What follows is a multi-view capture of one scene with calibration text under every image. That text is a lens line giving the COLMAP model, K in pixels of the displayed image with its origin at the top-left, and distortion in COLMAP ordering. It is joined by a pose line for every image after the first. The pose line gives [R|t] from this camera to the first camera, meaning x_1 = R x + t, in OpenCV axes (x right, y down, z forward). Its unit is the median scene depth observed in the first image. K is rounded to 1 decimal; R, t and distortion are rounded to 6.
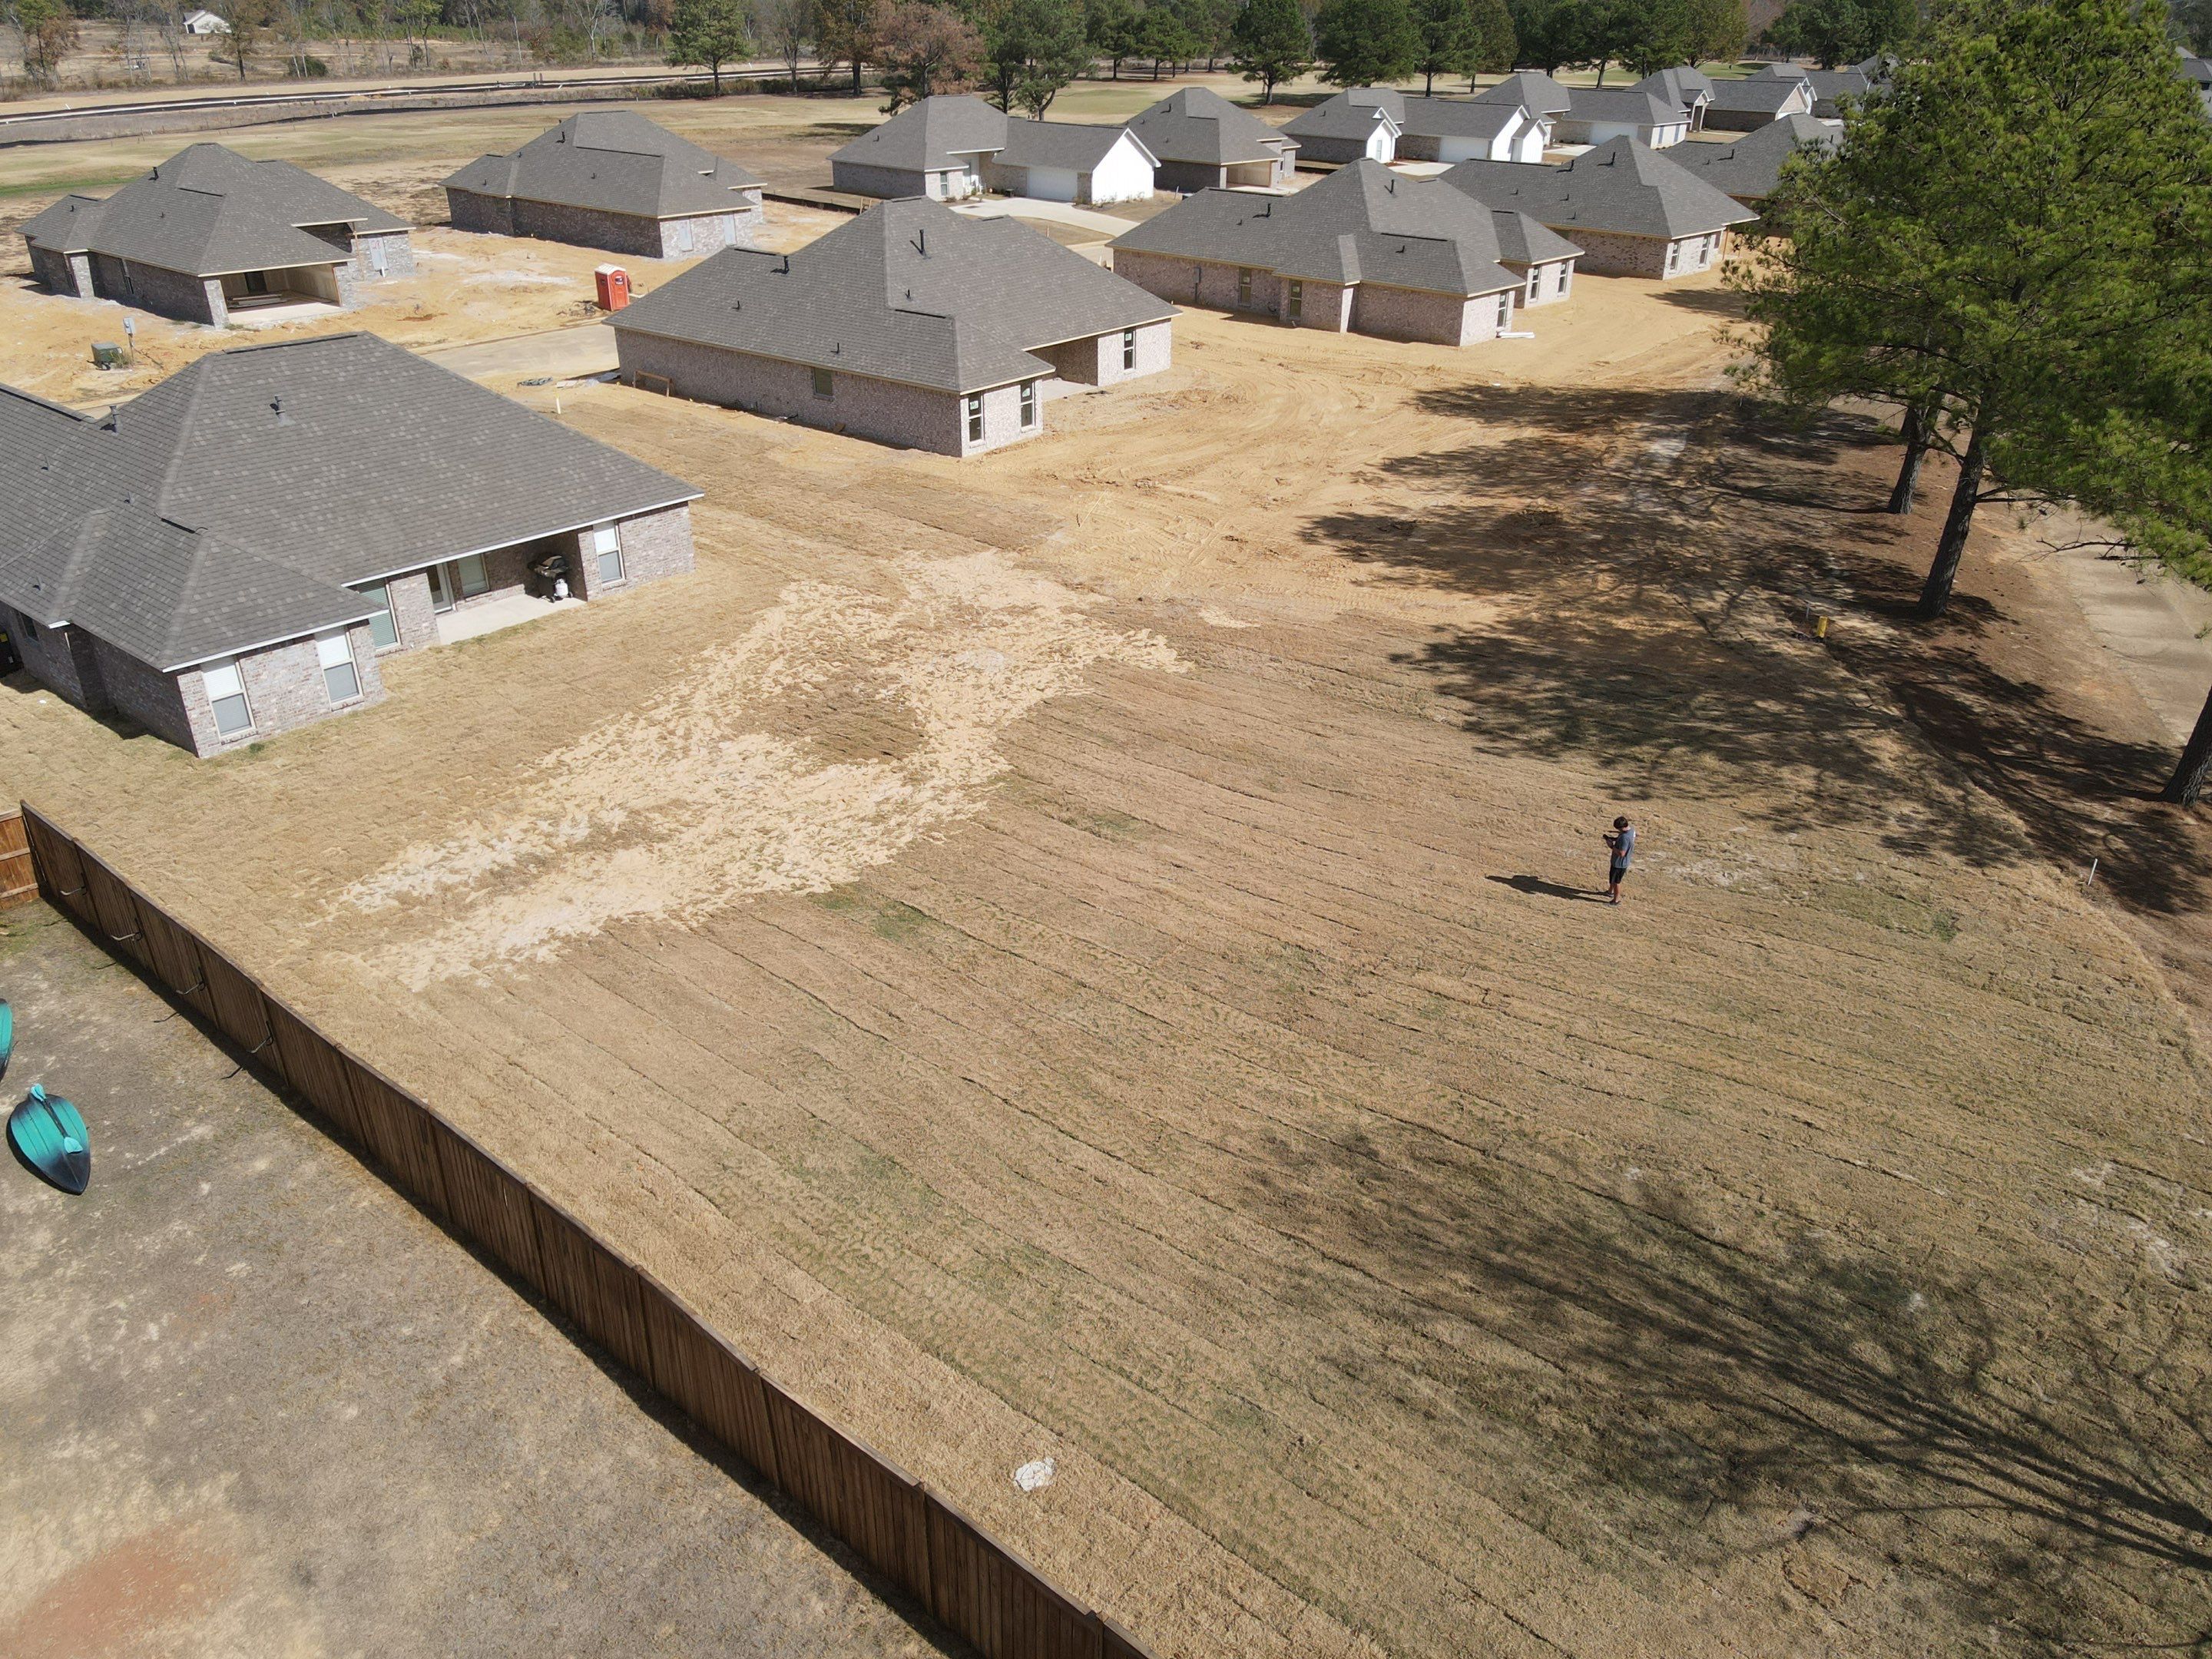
lens RADIAL K [[1623.3, 0, 1106.0], [0, 1623.3, 829.5], [0, 0, 1]] dist [0.001828, 0.030691]
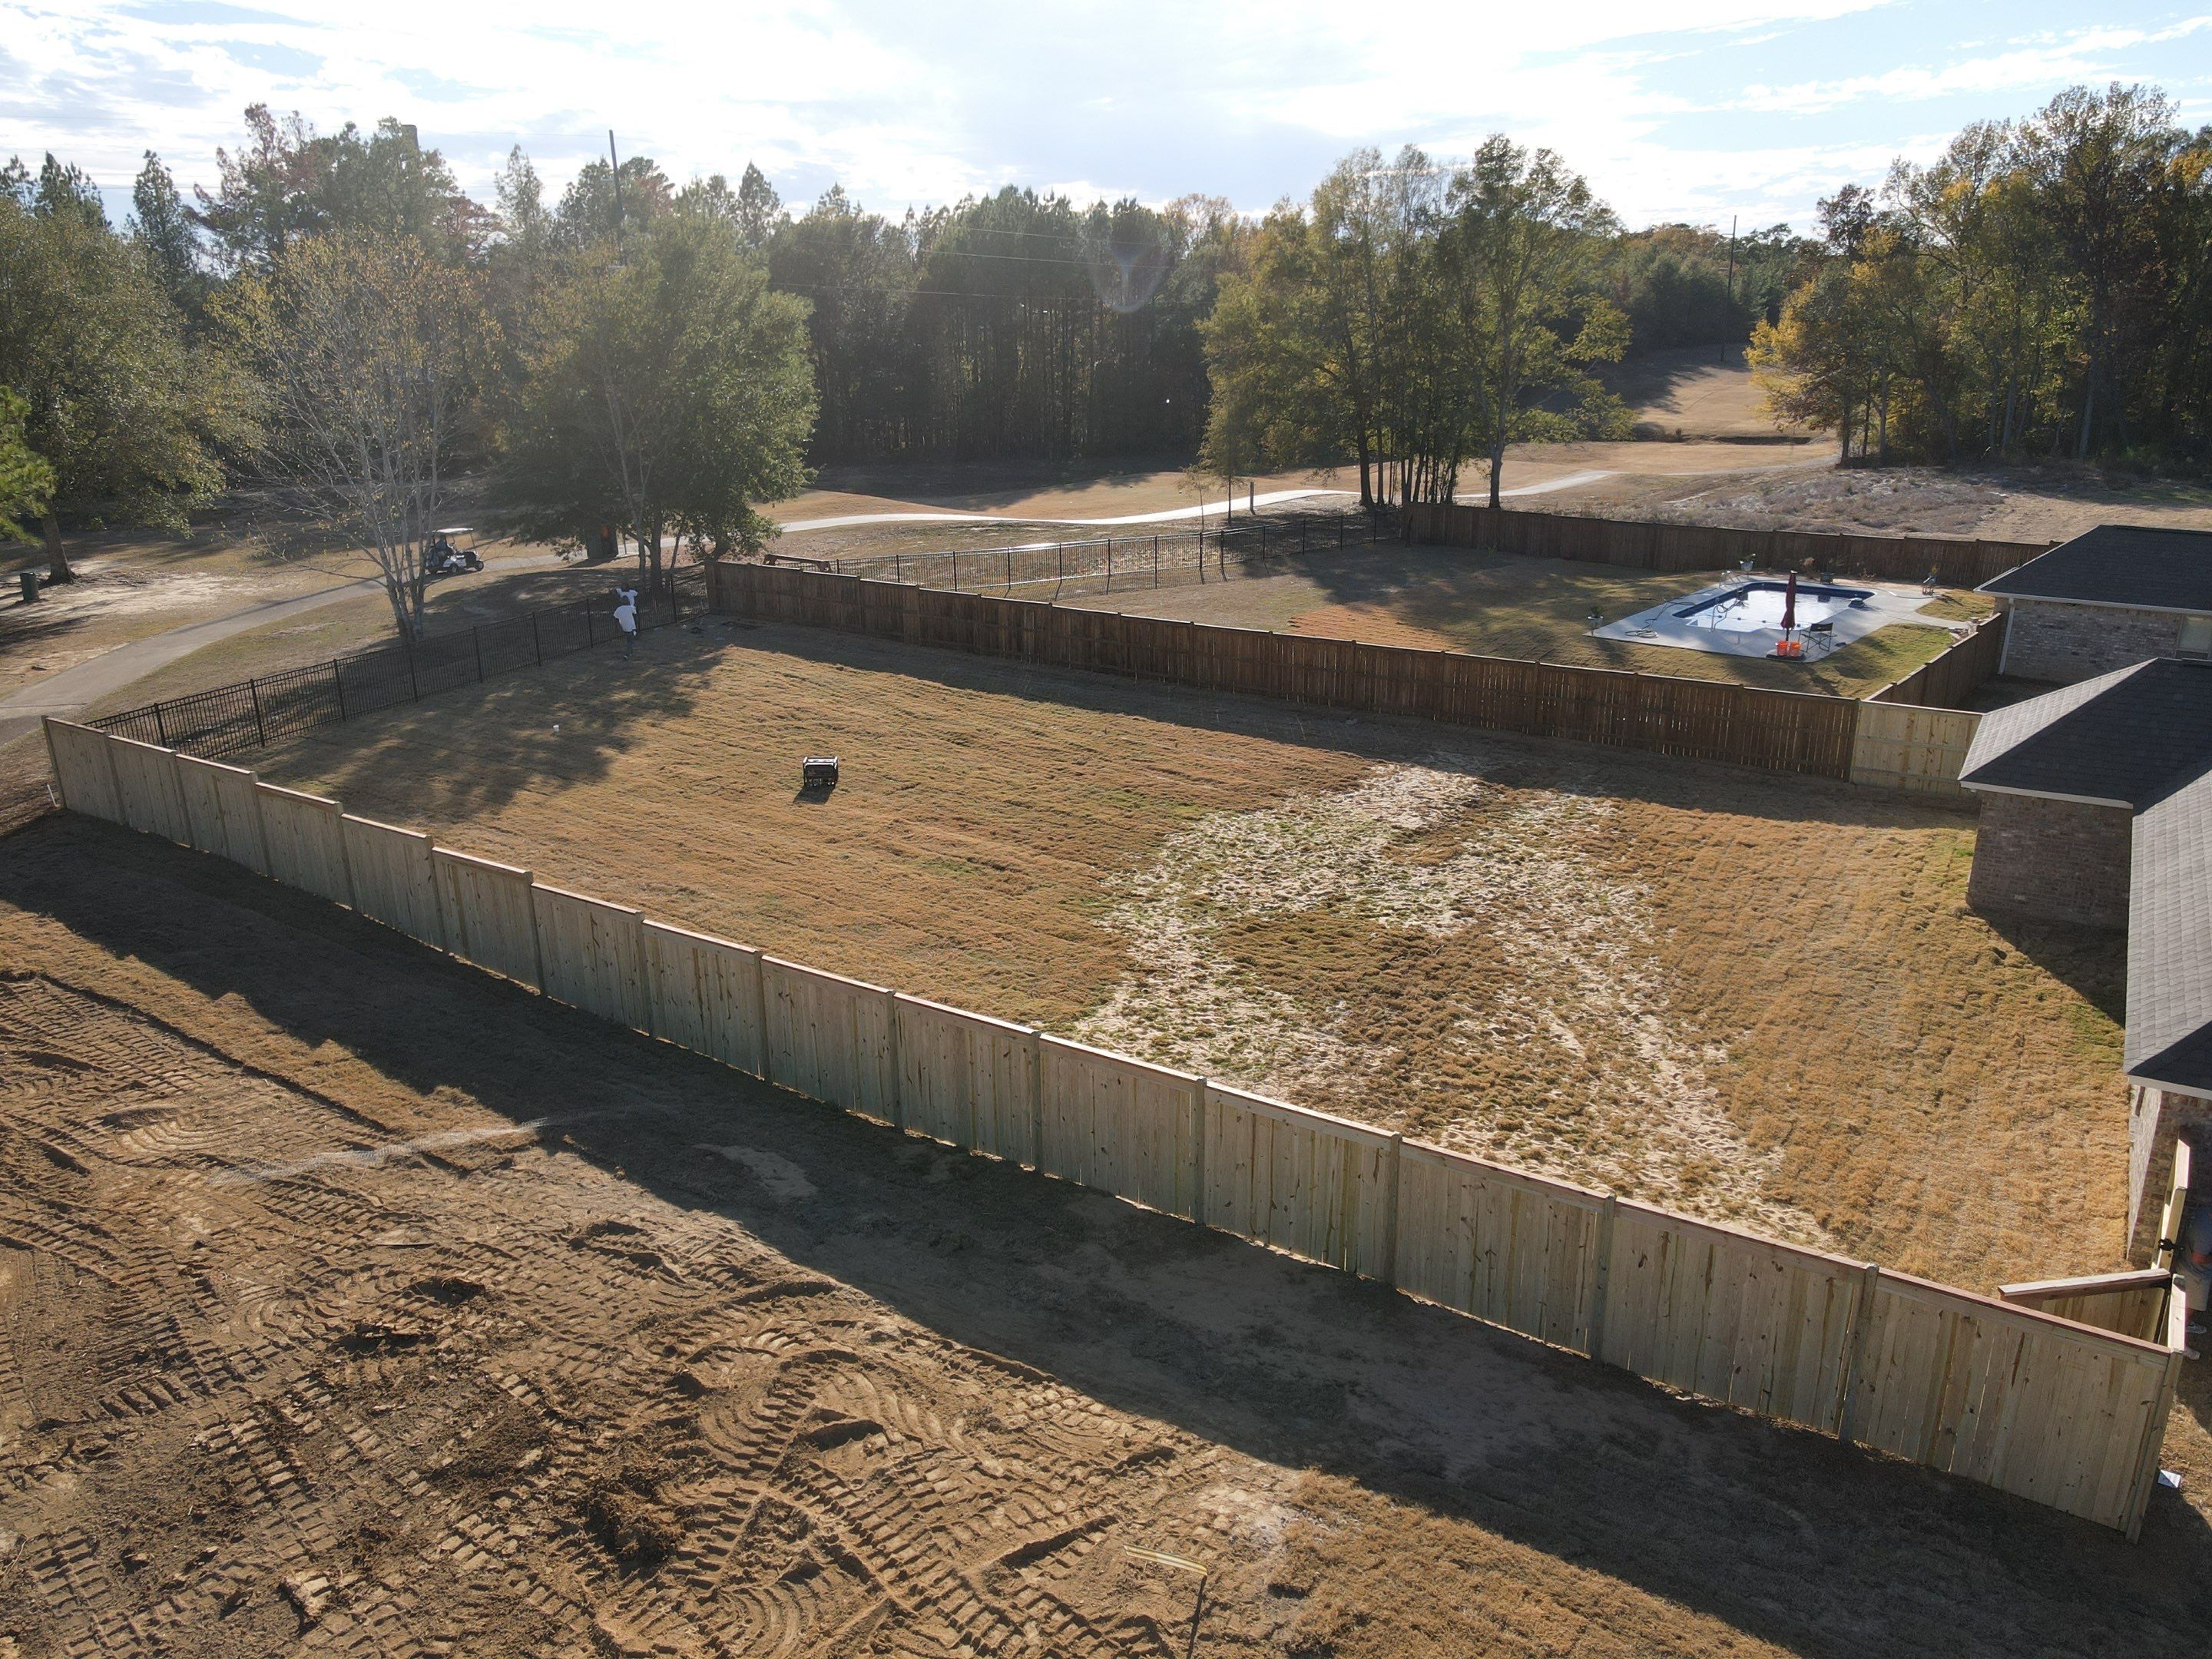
lens RADIAL K [[1614.6, 0, 1120.4], [0, 1614.6, 828.7], [0, 0, 1]] dist [0.003784, 0.002835]
pose [[-0.987567, 0.050769, -0.148776, 0.042769], [-0.070892, 0.700879, 0.709748, -0.627758], [0.140307, 0.711471, -0.688566, 1.493240]]
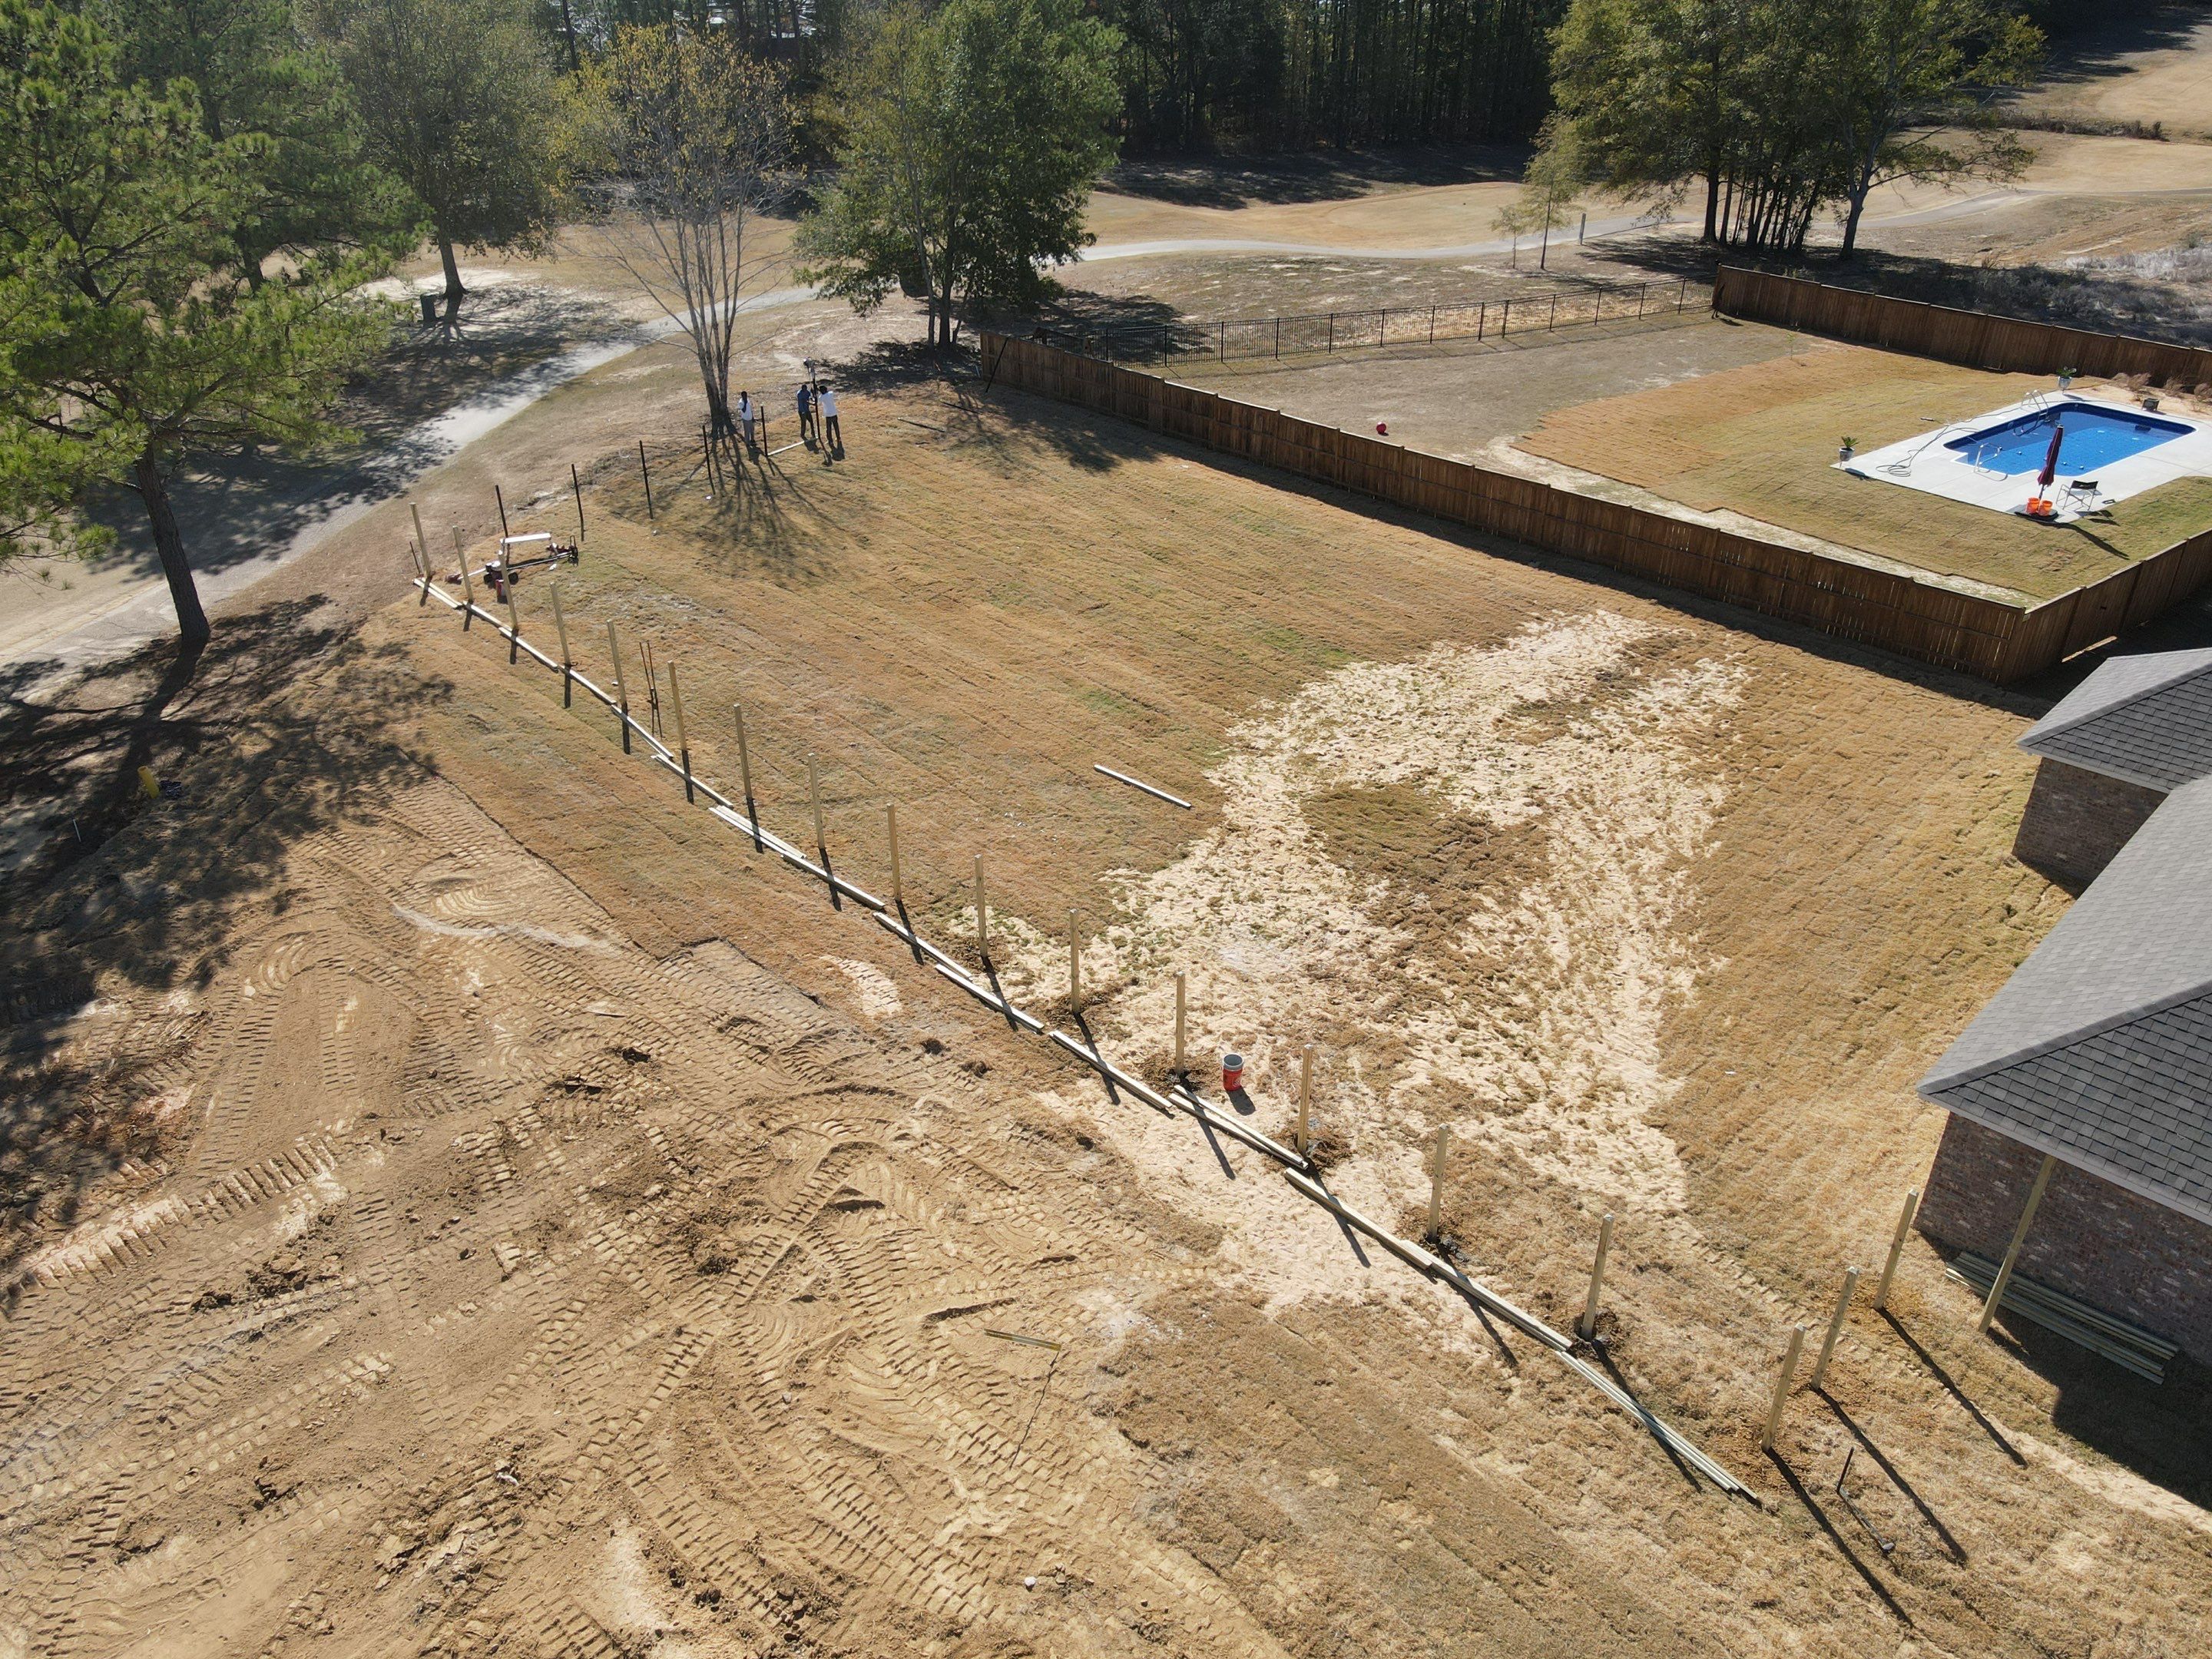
lens RADIAL K [[1623.3, 0, 1106.0], [0, 1623.3, 829.5], [0, 0, 1]] dist [0.001828, 0.030691]
pose [[-0.996670, -0.038723, 0.071762, -0.069359], [0.039633, 0.539069, 0.841329, -0.794708], [-0.071264, 0.841371, -0.535739, 1.505613]]
